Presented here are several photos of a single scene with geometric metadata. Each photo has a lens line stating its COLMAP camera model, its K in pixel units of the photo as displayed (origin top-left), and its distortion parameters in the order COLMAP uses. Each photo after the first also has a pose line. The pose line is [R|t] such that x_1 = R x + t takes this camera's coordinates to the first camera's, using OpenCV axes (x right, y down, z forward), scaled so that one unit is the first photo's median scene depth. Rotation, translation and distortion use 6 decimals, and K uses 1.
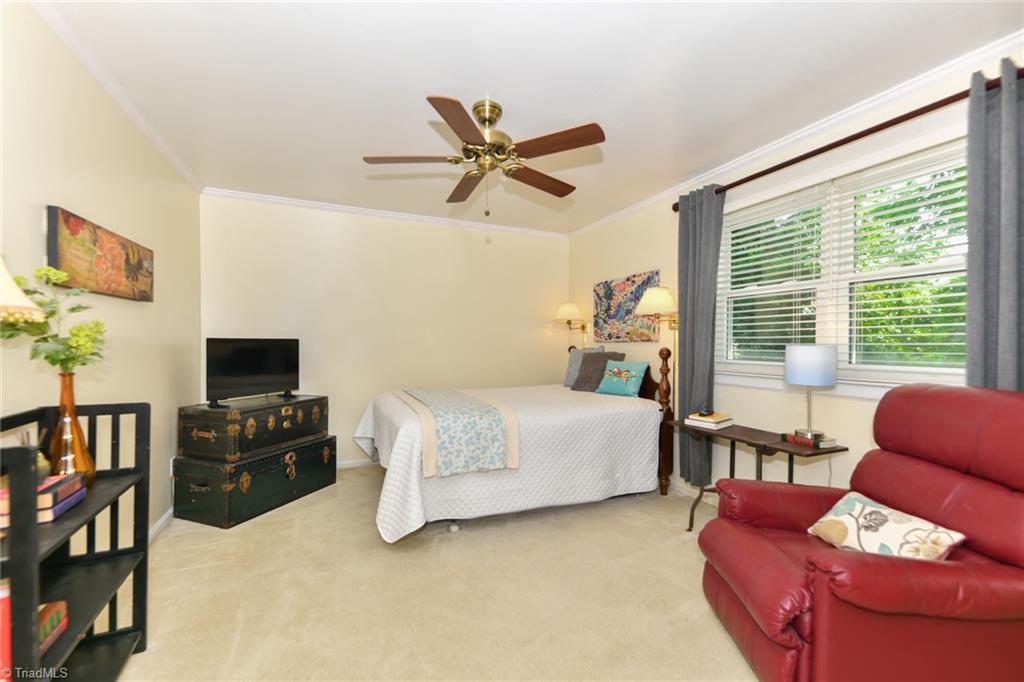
lens RADIAL K [[409.0, 0, 498.8], [0, 409.0, 346.1], [0, 0, 1]] dist [0.009659, -0.004202]
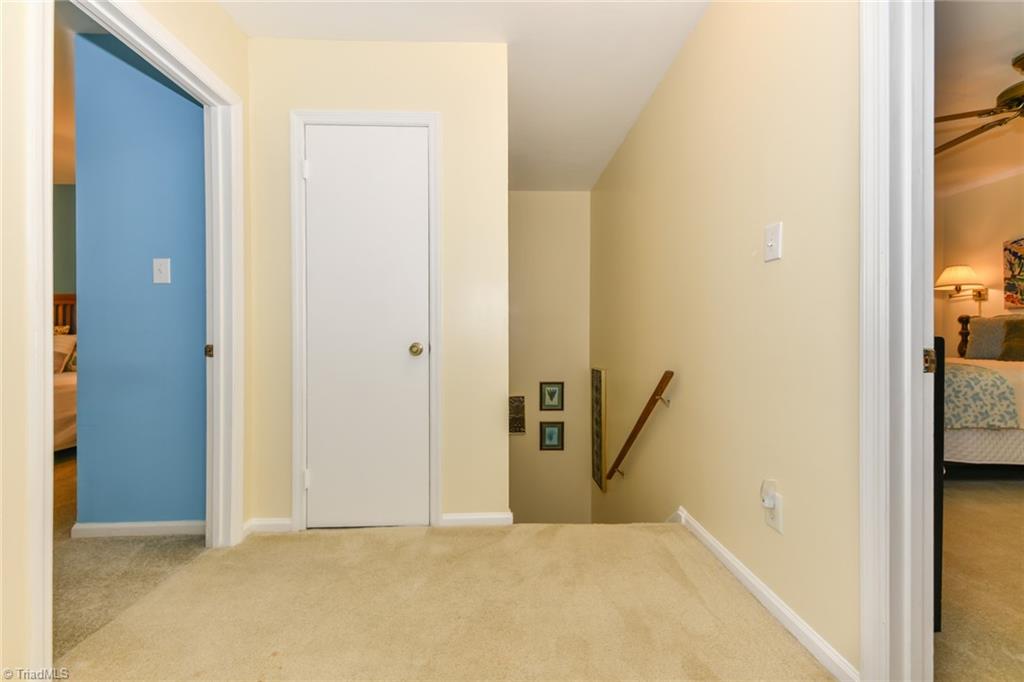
lens RADIAL K [[409.0, 0, 517.3], [0, 409.0, 334.5], [0, 0, 1]] dist [0.009659, -0.004202]
pose [[0.927188, -0.007696, -0.374517, -0.708550], [0.003474, 0.999923, -0.011947, 0.088670], [0.374580, 0.009776, 0.927143, -0.325671]]
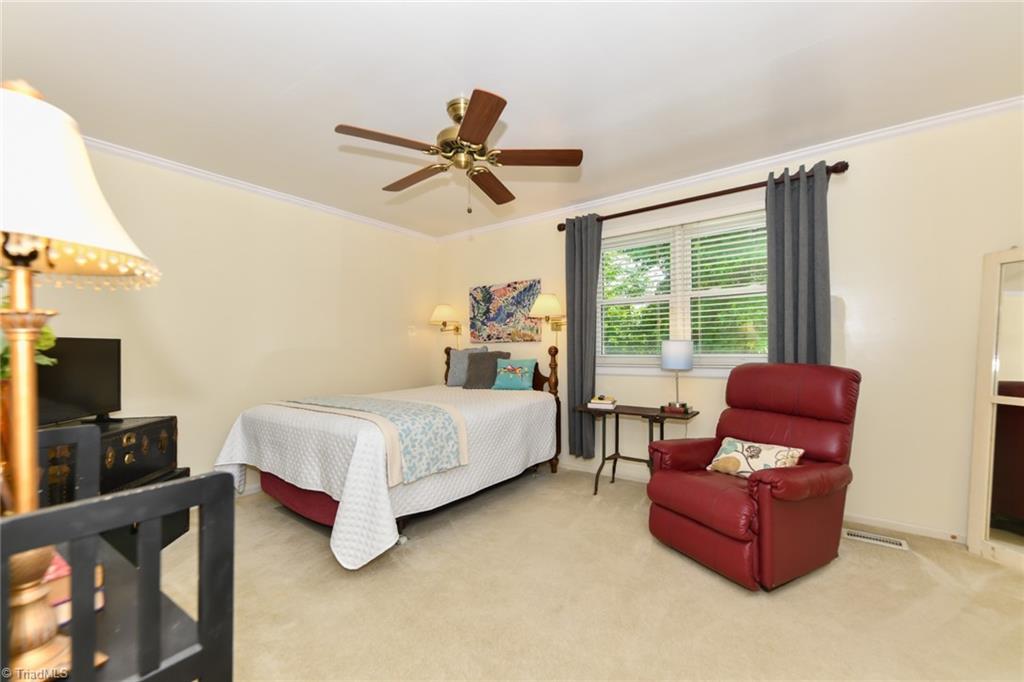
lens RADIAL K [[409.0, 0, 504.4], [0, 409.0, 347.2], [0, 0, 1]] dist [0.009659, -0.004202]
pose [[0.869666, -0.010453, 0.493529, -0.382336], [0.016409, 0.999835, -0.007739, 0.018217], [-0.493367, 0.014829, 0.869695, 0.070847]]
